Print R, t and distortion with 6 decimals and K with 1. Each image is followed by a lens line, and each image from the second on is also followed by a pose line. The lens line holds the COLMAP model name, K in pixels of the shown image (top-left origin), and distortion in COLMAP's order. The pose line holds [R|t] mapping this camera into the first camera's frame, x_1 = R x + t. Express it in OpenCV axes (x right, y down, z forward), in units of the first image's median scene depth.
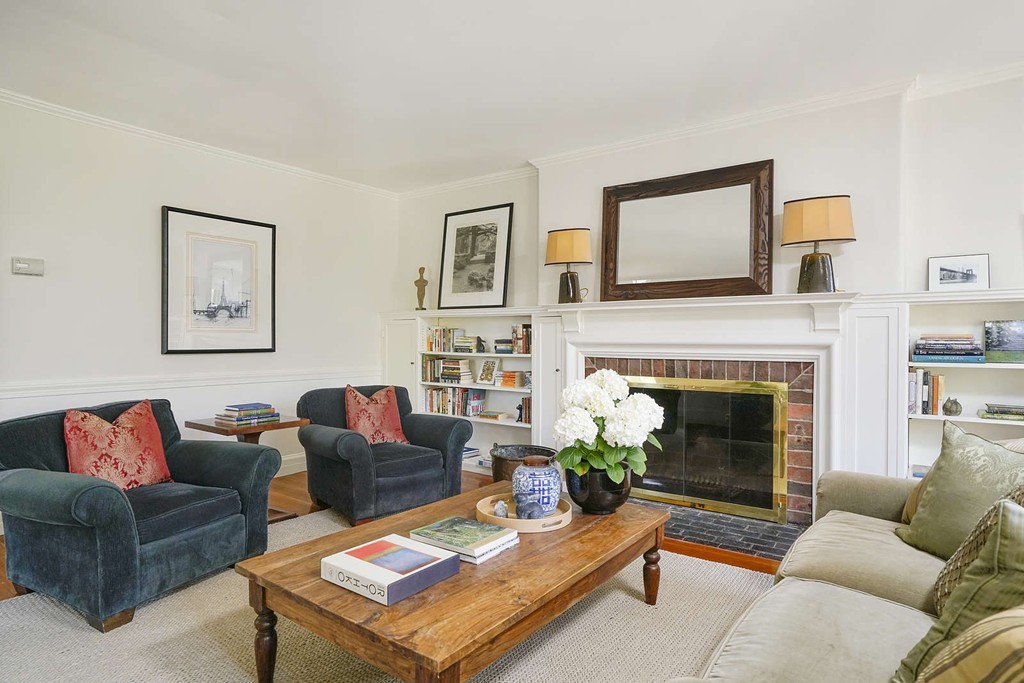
lens RADIAL K [[575.3, 0, 509.5], [0, 575.3, 339.5], [0, 0, 1]] dist [-0.026580, 0.003179]
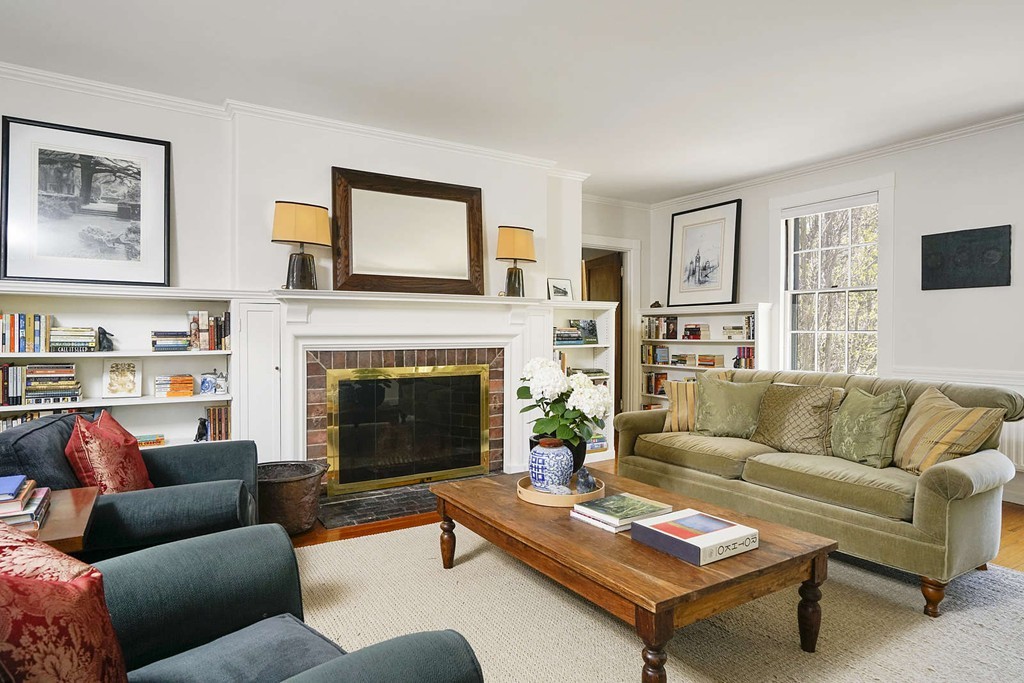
lens RADIAL K [[575.3, 0, 508.4], [0, 575.3, 342.2], [0, 0, 1]] dist [-0.026580, 0.003179]
pose [[0.370311, -0.020493, 0.928682, -0.606501], [-0.000424, 0.999753, 0.022230, -0.003236], [-0.928908, -0.008626, 0.370211, 0.407205]]
